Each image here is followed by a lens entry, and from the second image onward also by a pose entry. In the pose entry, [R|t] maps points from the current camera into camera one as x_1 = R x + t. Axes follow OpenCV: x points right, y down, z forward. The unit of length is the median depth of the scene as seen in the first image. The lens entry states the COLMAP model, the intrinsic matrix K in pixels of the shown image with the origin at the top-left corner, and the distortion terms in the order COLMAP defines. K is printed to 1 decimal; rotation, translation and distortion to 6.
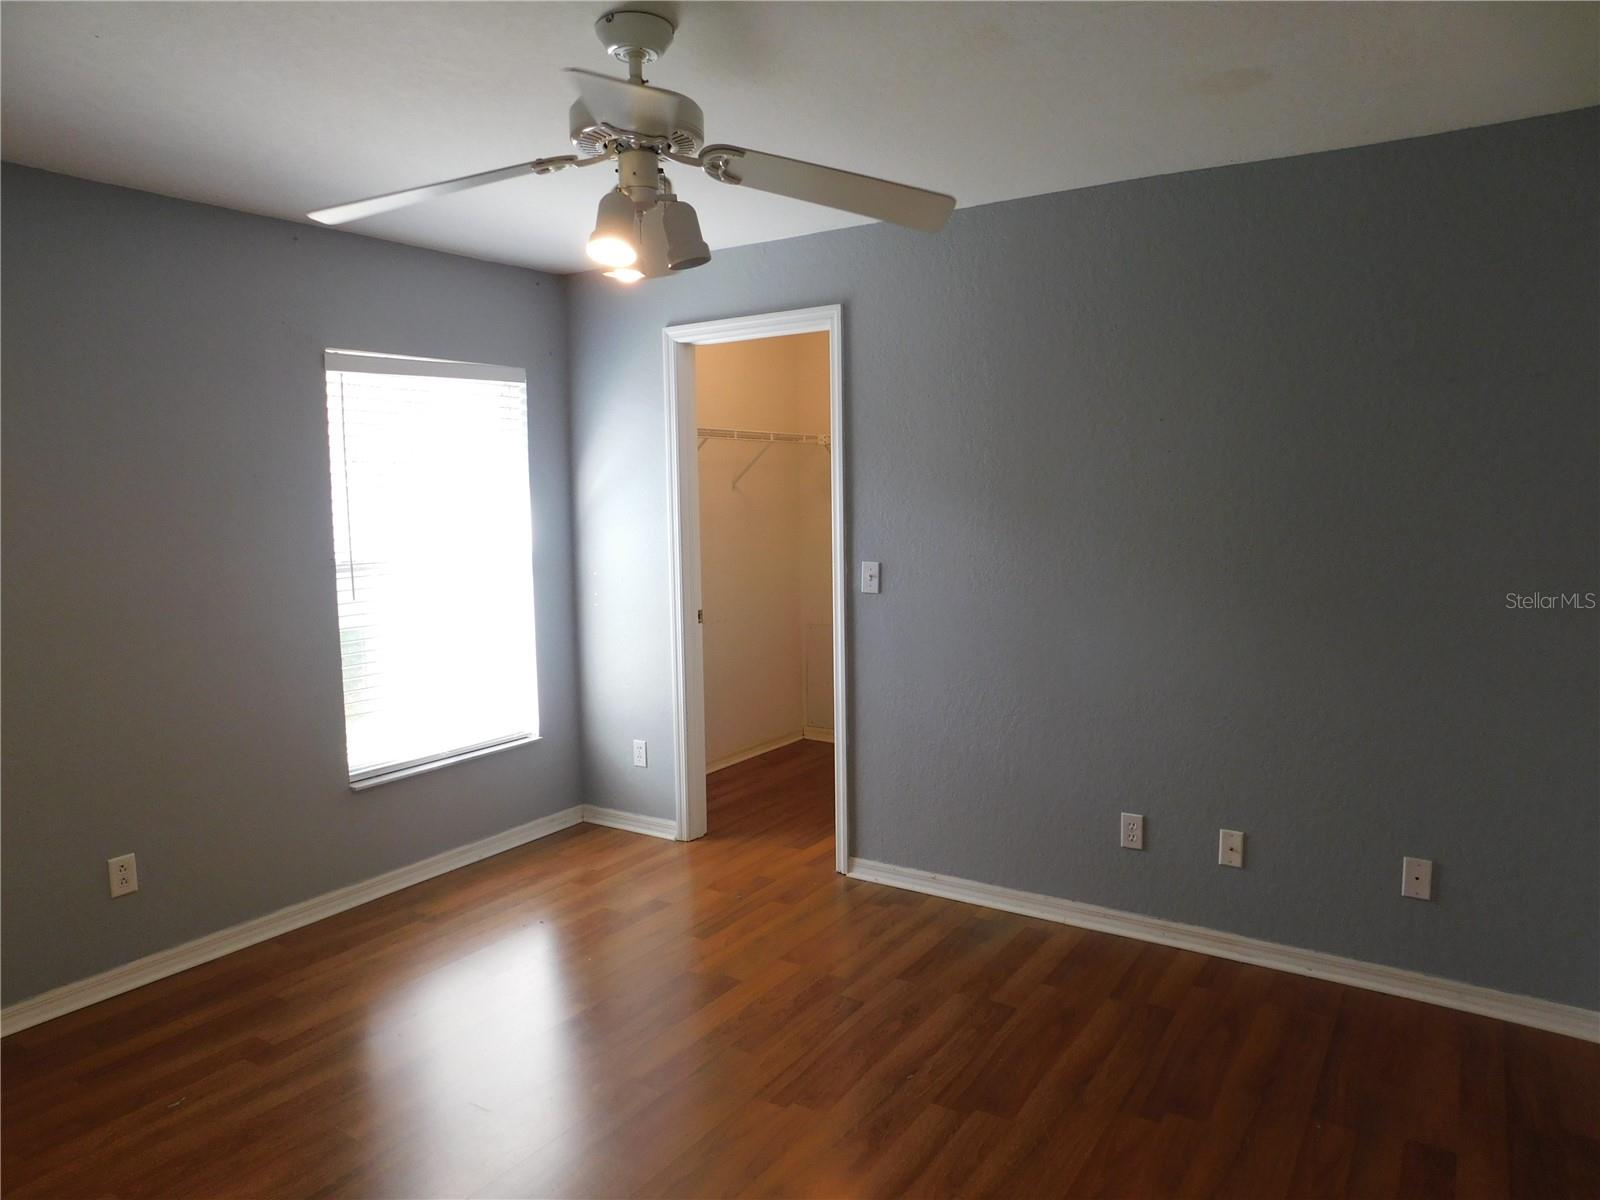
lens RADIAL K [[1071.5, 0, 800.0], [0, 1071.5, 600.0], [0, 0, 1]] dist [-0.070467, 0.067181]
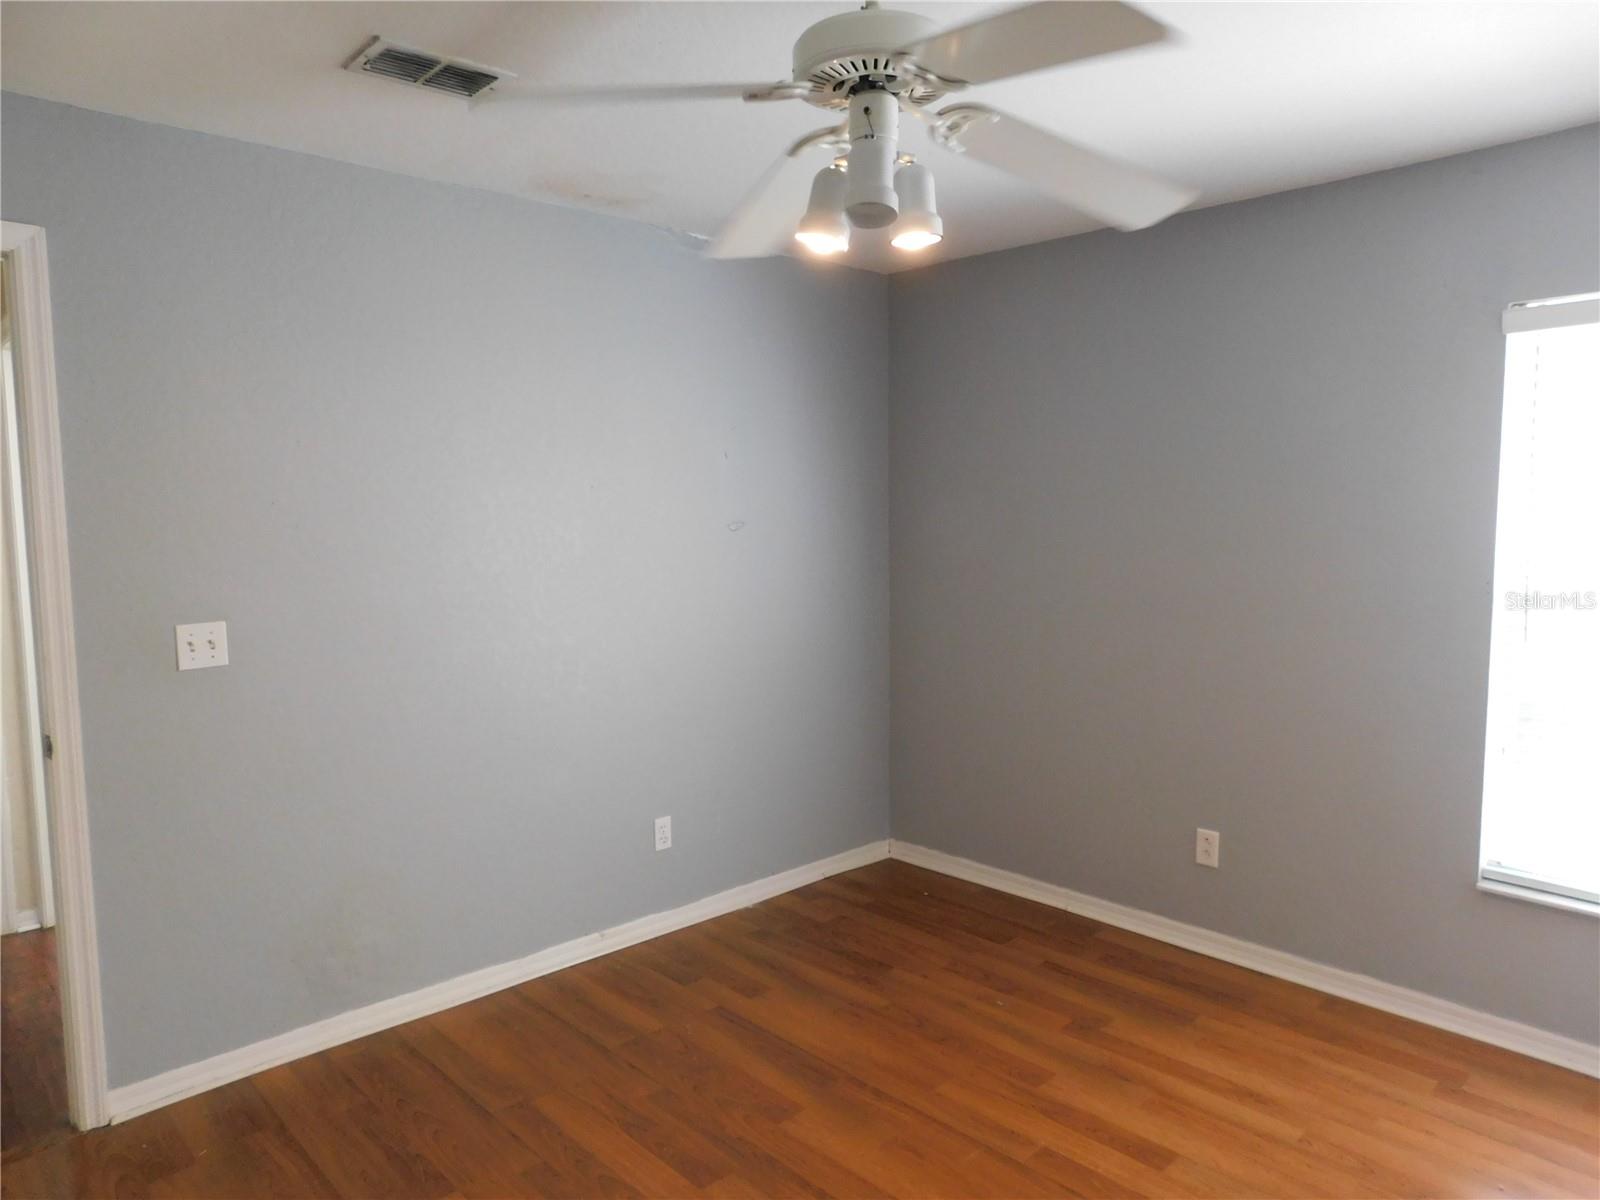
lens RADIAL K [[1071.5, 0, 800.0], [0, 1071.5, 600.0], [0, 0, 1]] dist [-0.070467, 0.067181]
pose [[-0.204793, 0.110990, -0.972492, 0.472390], [-0.102012, 0.985719, 0.133982, -0.091642], [0.973475, 0.126644, -0.190546, 0.778706]]
